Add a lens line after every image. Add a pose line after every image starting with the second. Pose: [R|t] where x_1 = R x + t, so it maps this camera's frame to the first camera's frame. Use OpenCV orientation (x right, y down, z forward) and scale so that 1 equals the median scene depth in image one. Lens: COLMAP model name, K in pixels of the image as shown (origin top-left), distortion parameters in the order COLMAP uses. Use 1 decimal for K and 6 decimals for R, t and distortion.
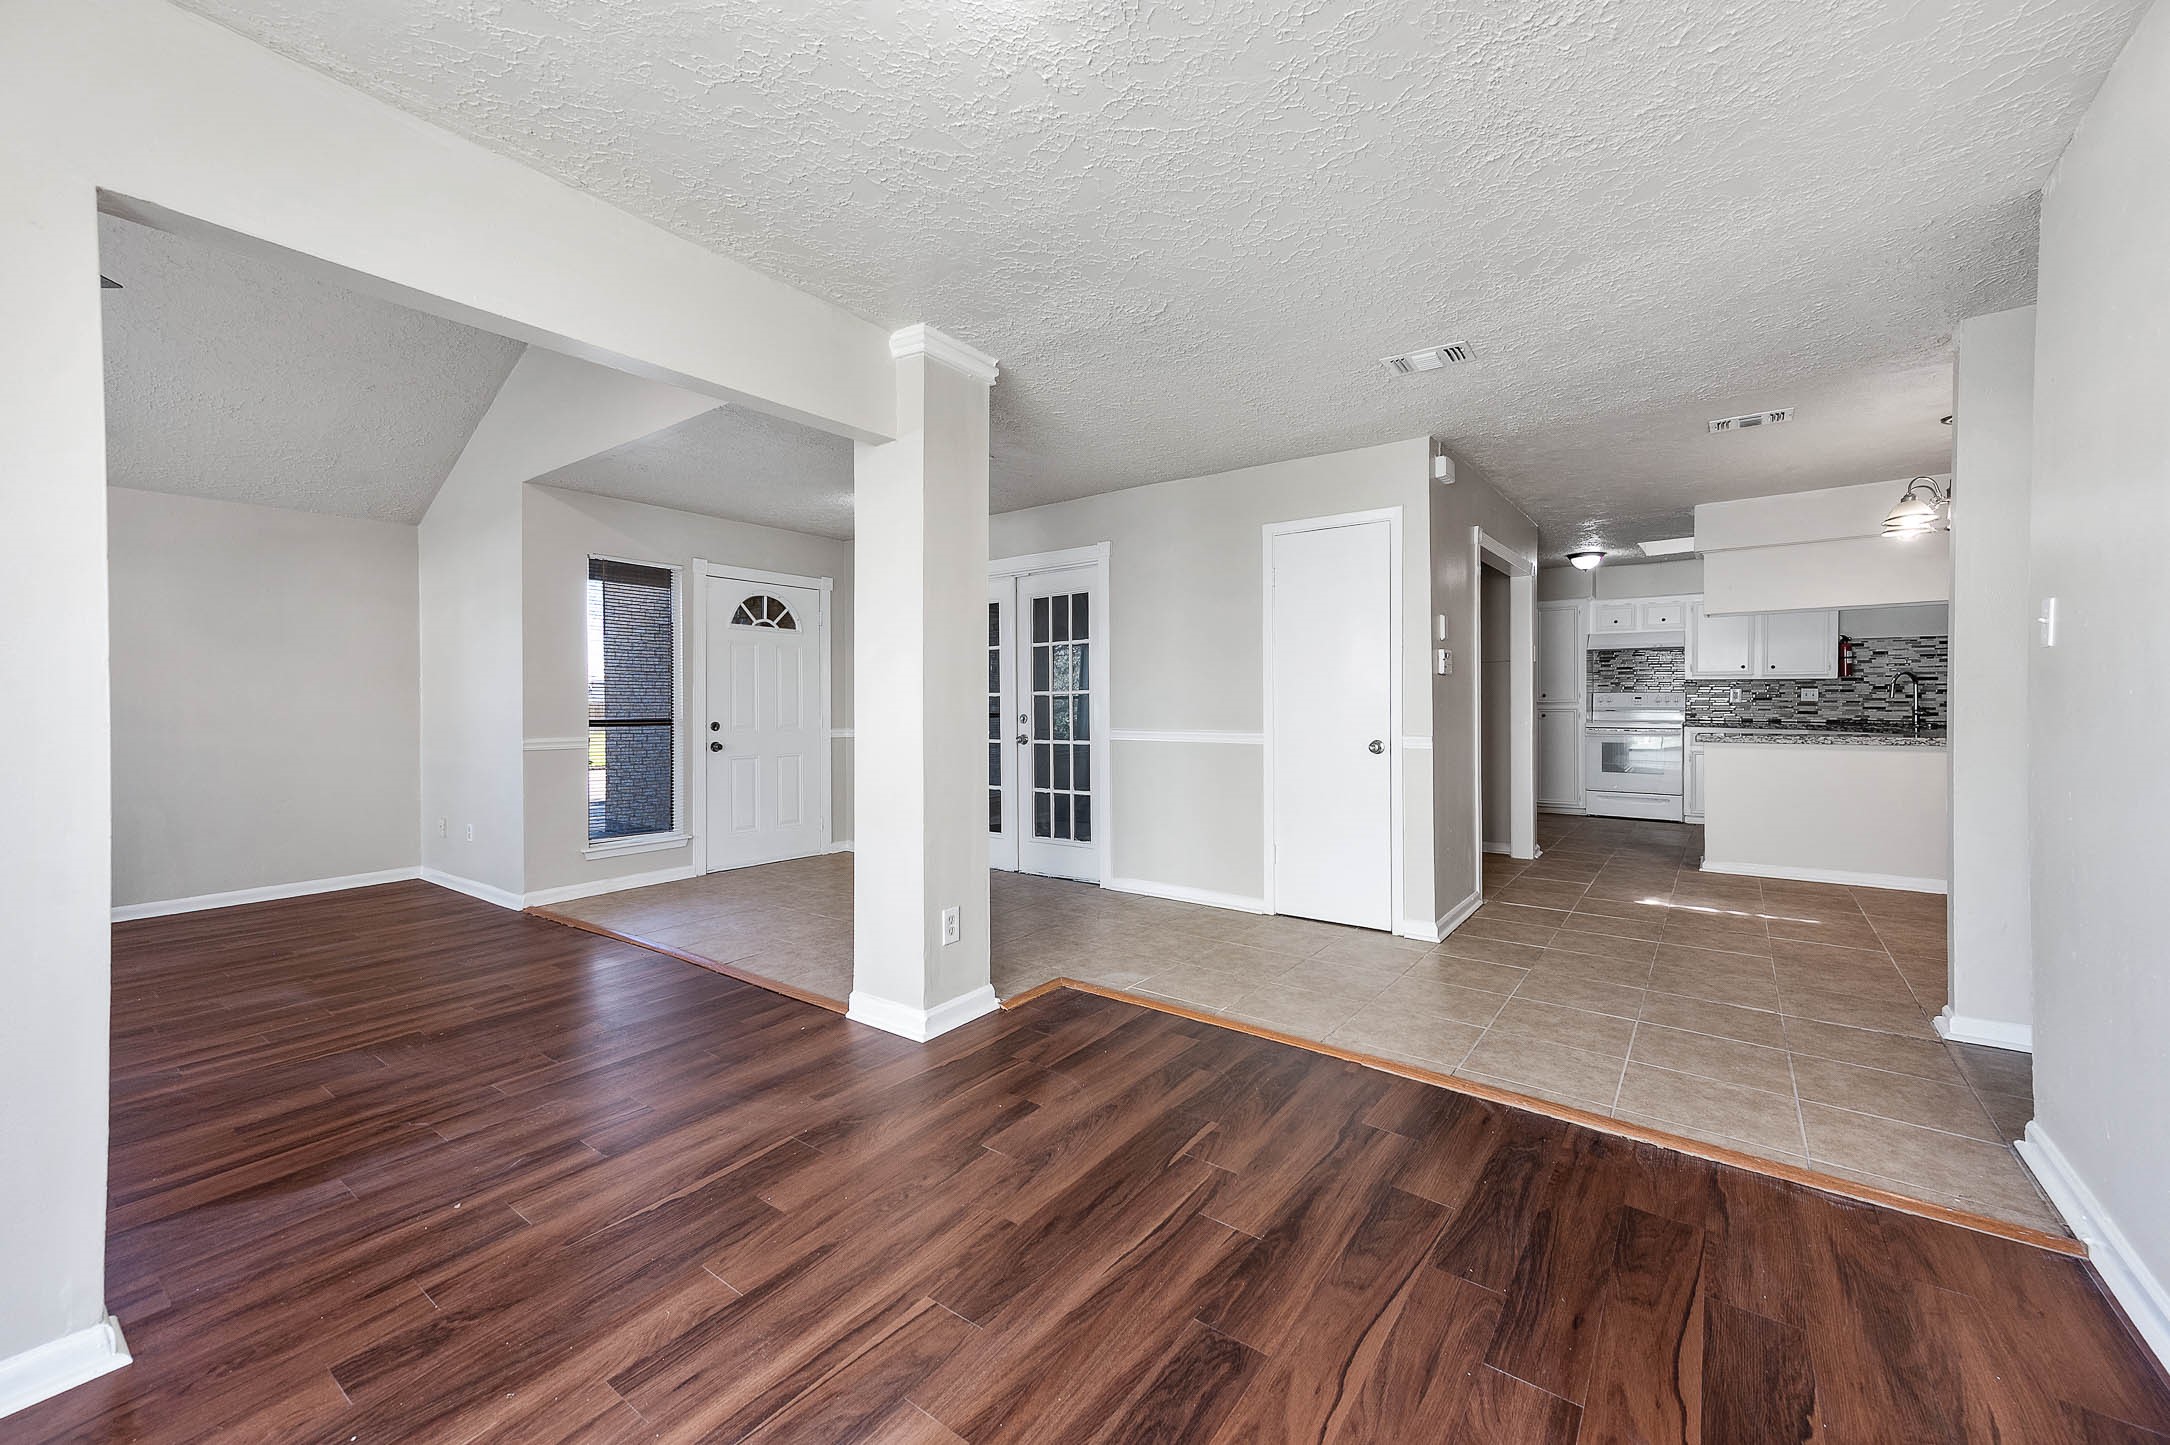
lens RADIAL K [[853.8, 0, 1082.5], [0, 853.8, 709.0], [0, 0, 1]] dist [0.021080, 0.000442]
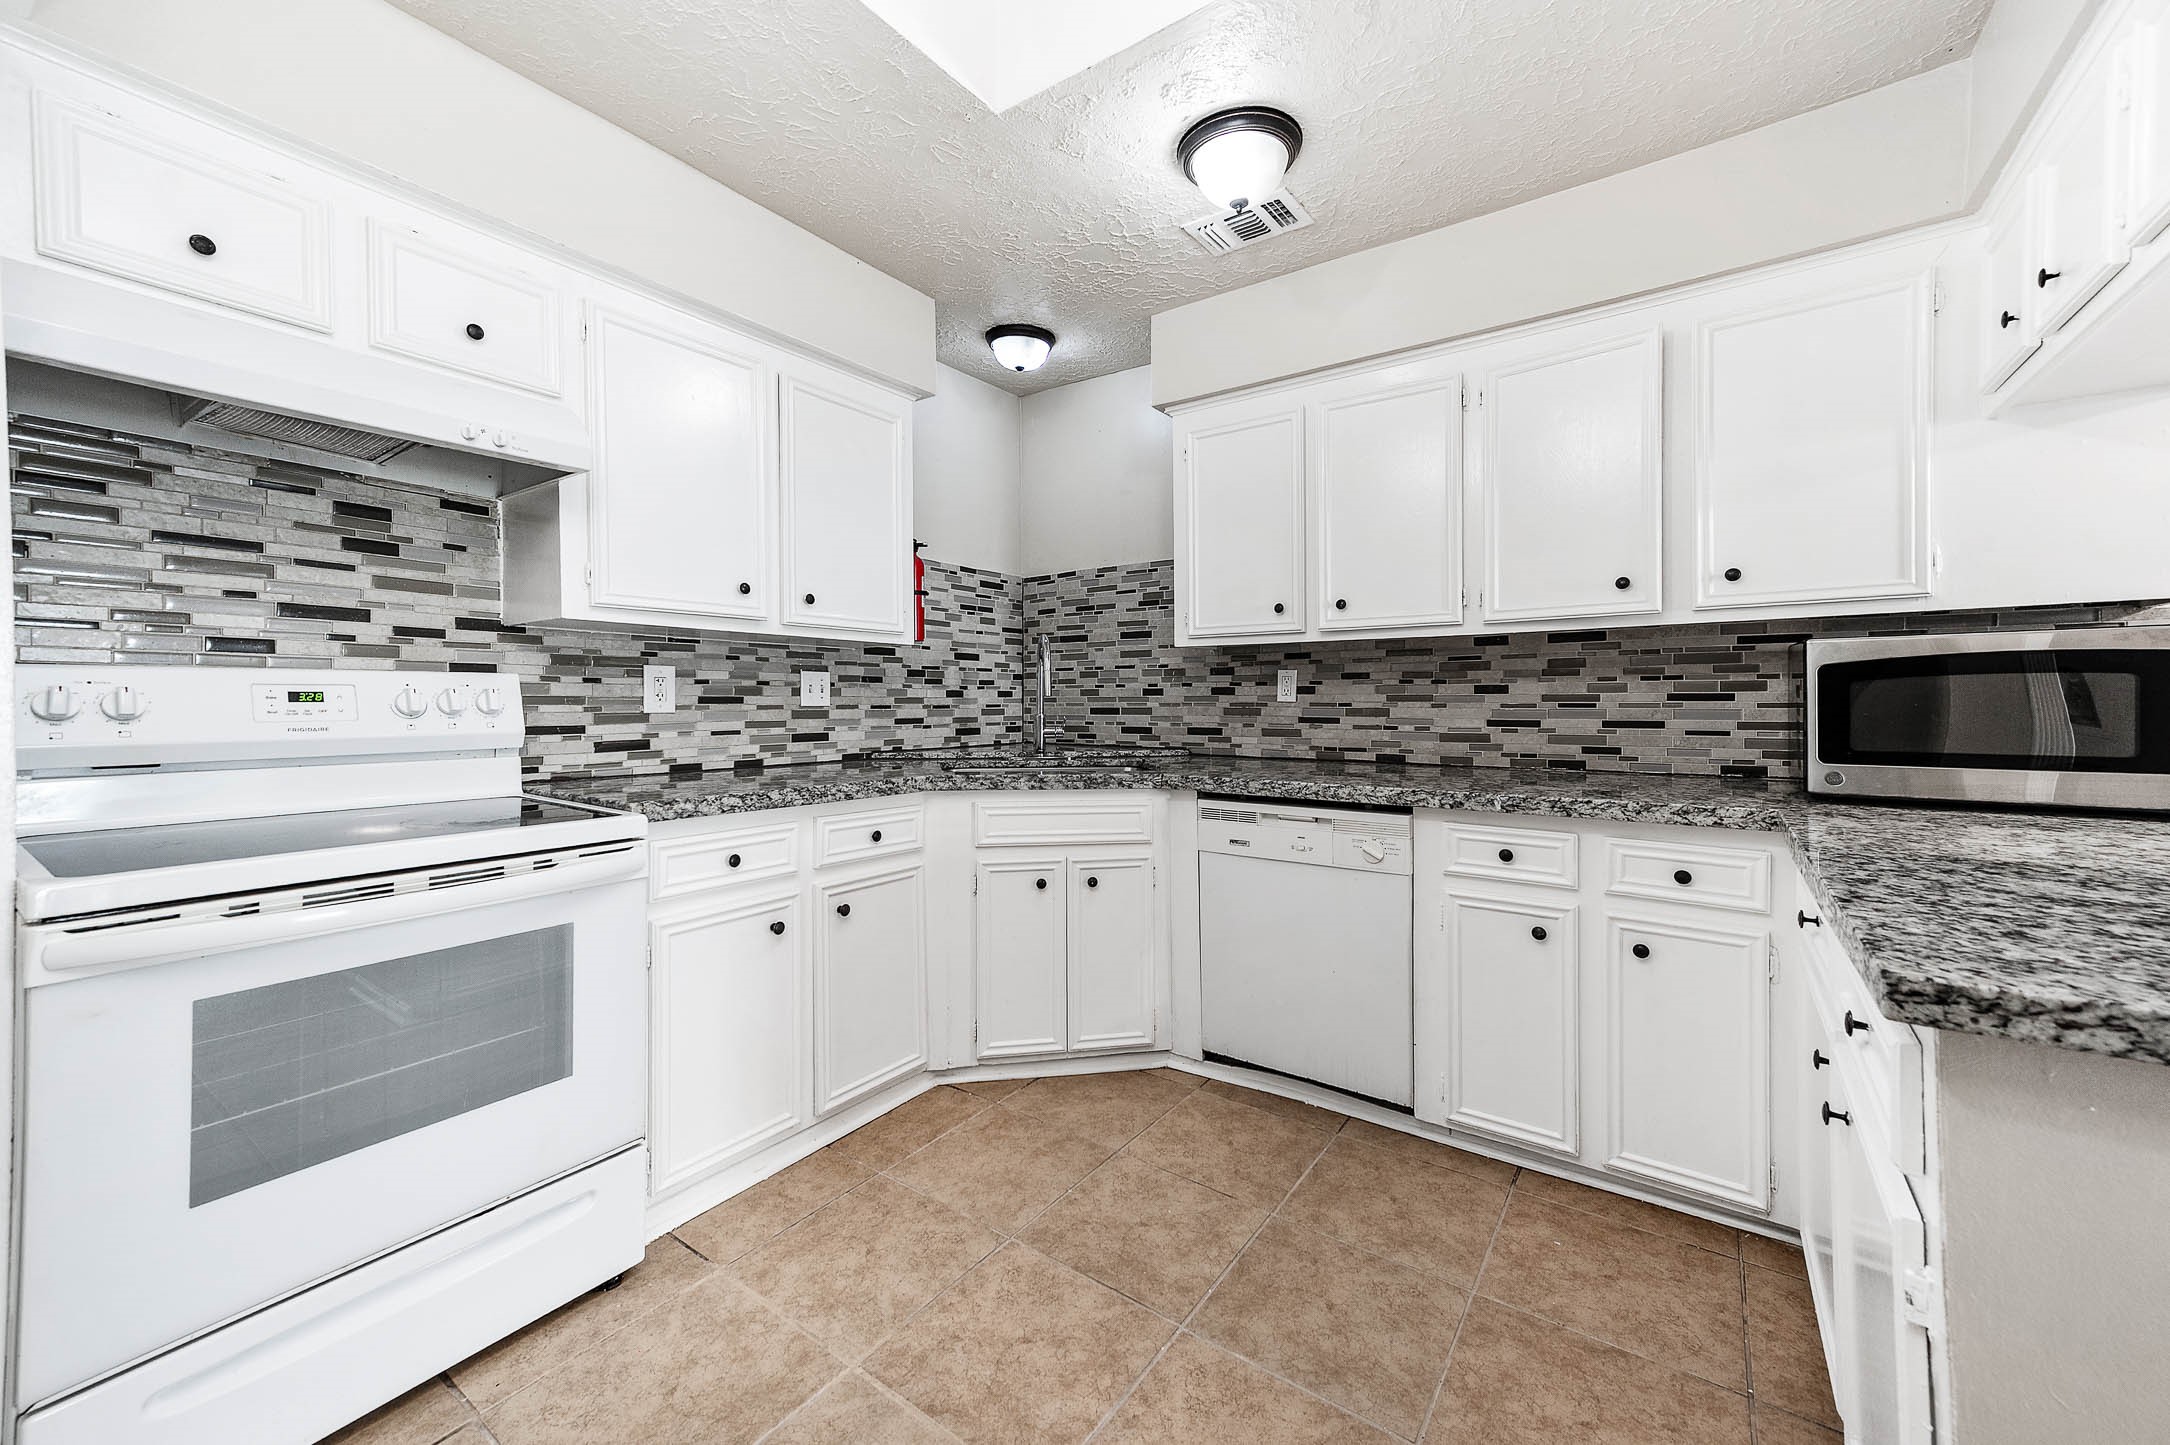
lens RADIAL K [[847.1, 0, 1081.4], [0, 847.1, 701.8], [0, 0, 1]] dist [0.020081, -0.000032]
pose [[-0.029977, -0.004163, 0.999542, 0.485222], [0.012370, 0.999913, 0.004536, -0.011221], [-0.999474, 0.012500, -0.029922, 0.912873]]
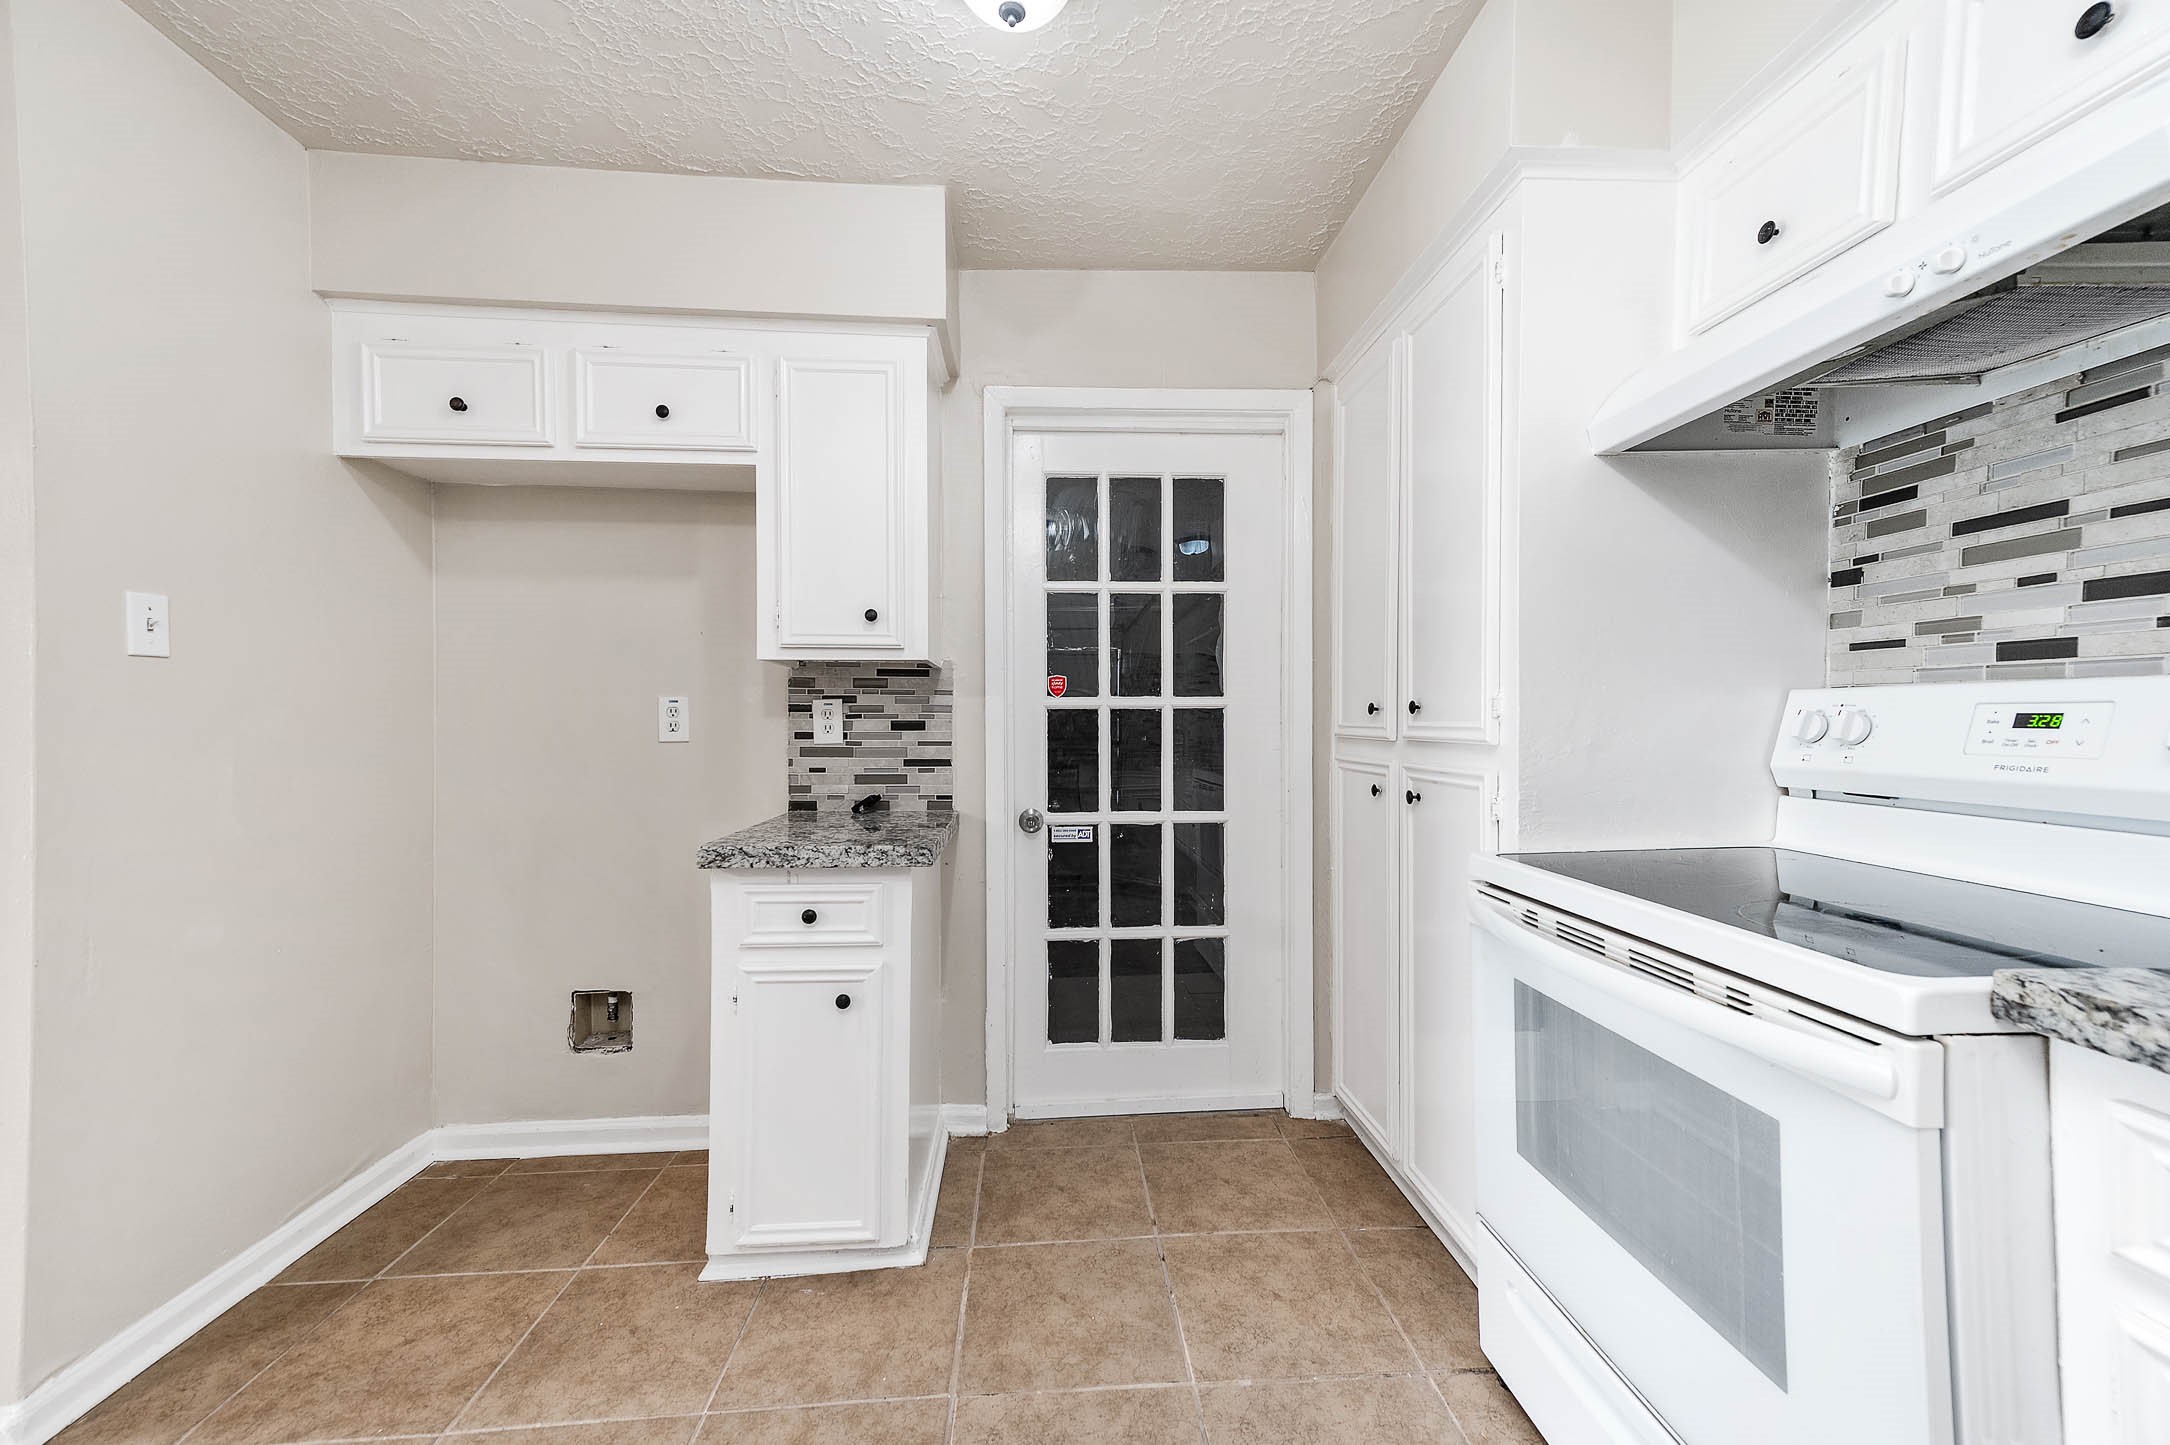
lens RADIAL K [[843.4, 0, 1083.3], [0, 843.4, 722.2], [0, 0, 1]] dist [0.023722, 0.000056]
pose [[0.649085, 0.002654, -0.760711, 0.721125], [-0.003344, 0.999994, 0.000635, -0.013252], [0.760708, 0.002132, 0.649091, 0.879817]]
